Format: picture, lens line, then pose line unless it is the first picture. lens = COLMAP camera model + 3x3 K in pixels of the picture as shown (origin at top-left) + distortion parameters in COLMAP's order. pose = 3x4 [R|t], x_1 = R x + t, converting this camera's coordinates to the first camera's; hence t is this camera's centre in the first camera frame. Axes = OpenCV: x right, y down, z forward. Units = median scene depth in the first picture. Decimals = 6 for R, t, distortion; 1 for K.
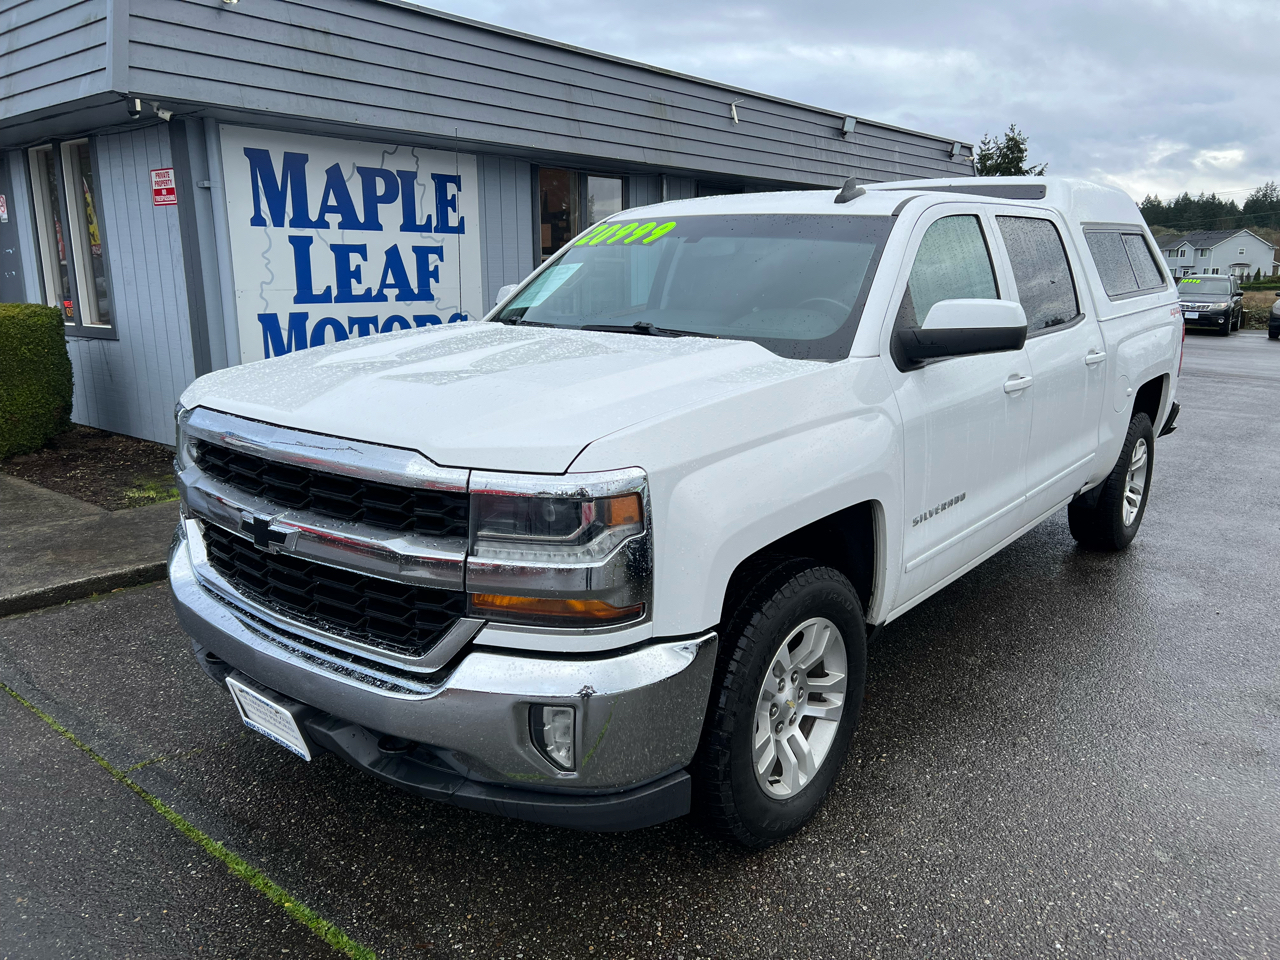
lens RADIAL K [[958.3, 0, 640.8], [0, 958.3, 482.7], [0, 0, 1]] dist [0.022900, -0.016432]
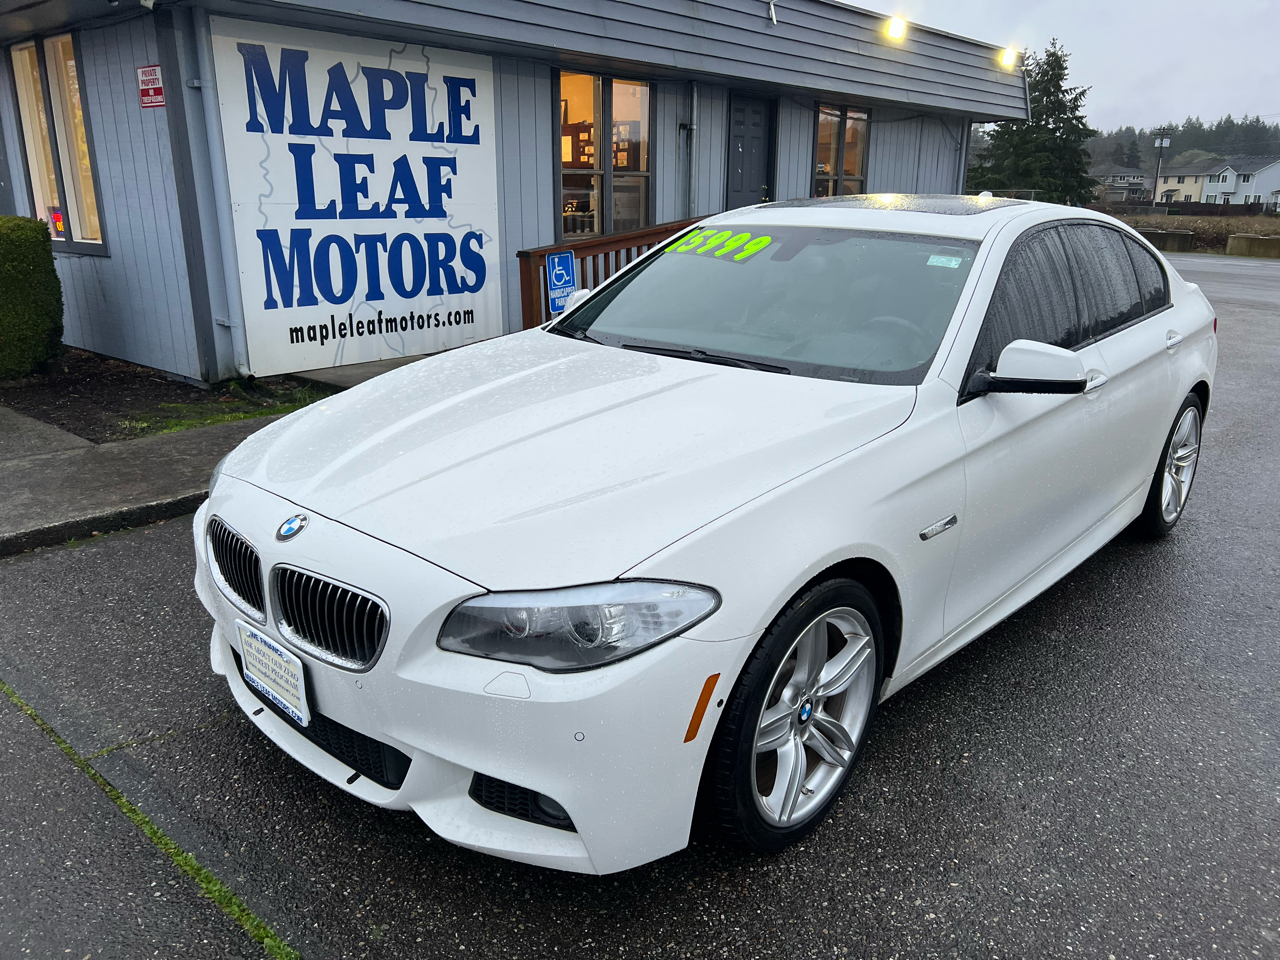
lens RADIAL K [[962.3, 0, 635.1], [0, 962.3, 486.4], [0, 0, 1]] dist [0.026898, -0.025294]
pose [[0.999661, 0.015161, -0.021186, -0.010459], [-0.013449, 0.996806, 0.078721, -0.007202], [0.022311, -0.078409, 0.996672, 0.059421]]
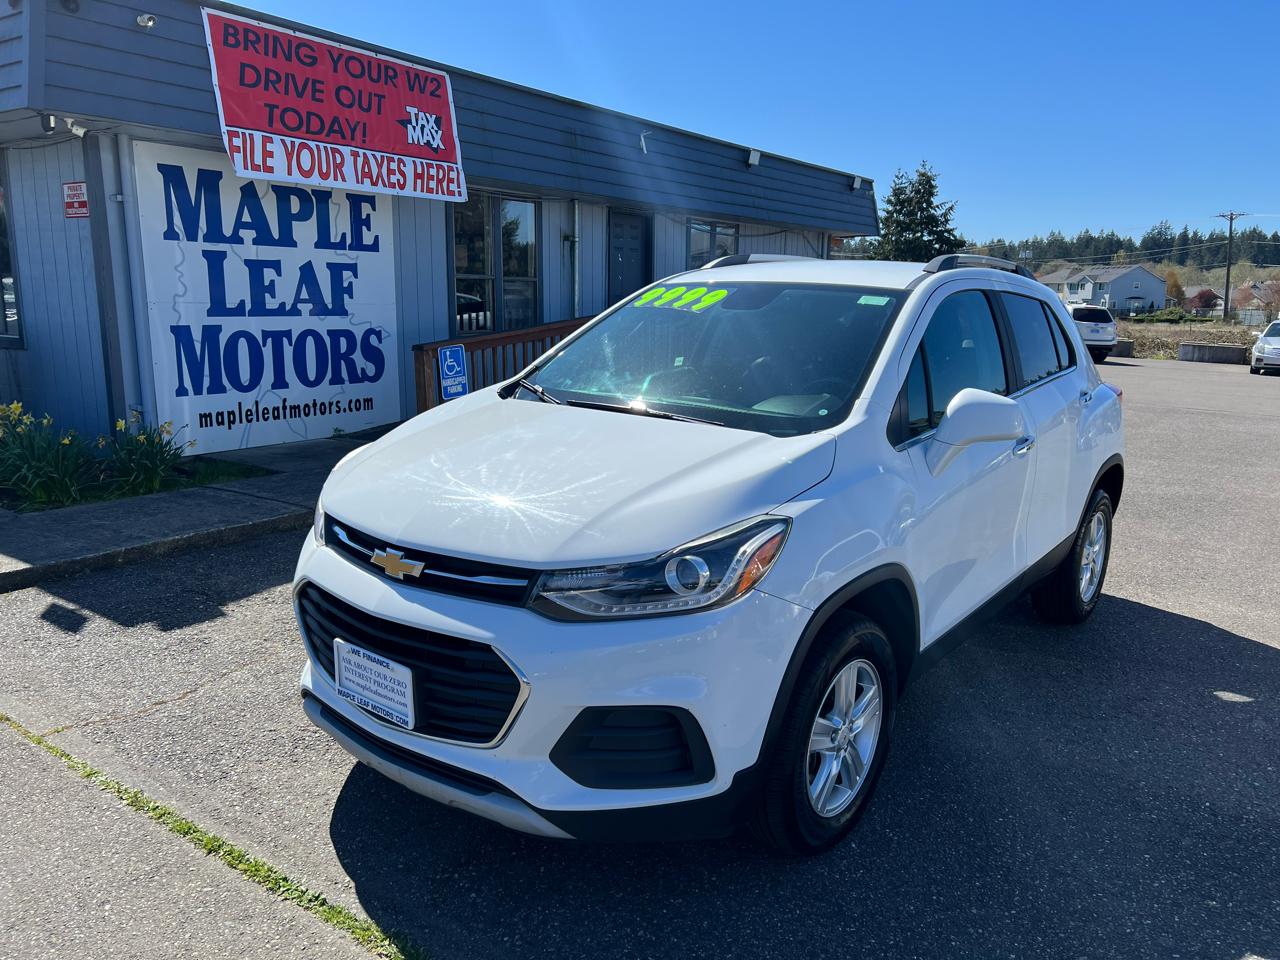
lens RADIAL K [[957.2, 0, 645.3], [0, 957.2, 486.9], [0, 0, 1]] dist [0.011108, 0.002051]
pose [[0.996604, 0.001368, 0.082330, 0.020025], [0.000156, 0.999829, -0.018504, 0.014228], [-0.082342, 0.018454, 0.996433, -0.052775]]
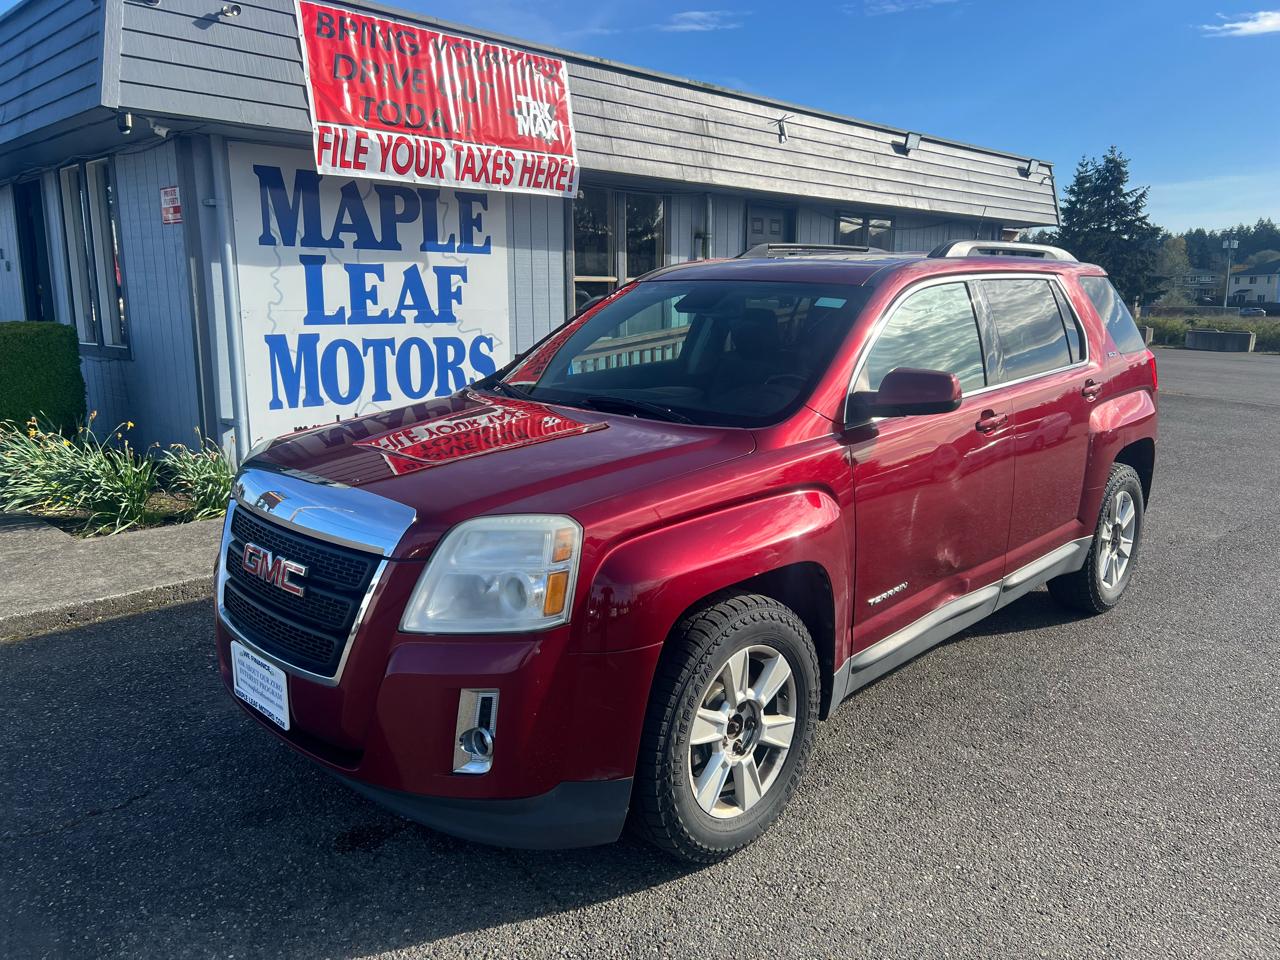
lens RADIAL K [[960.8, 0, 644.2], [0, 960.8, 476.4], [0, 0, 1]] dist [0.029549, -0.029319]
pose [[0.996469, 0.018982, -0.081793, 0.061598], [-0.021465, 0.999332, -0.029584, -0.011873], [0.081177, 0.031236, 0.996210, 0.063275]]
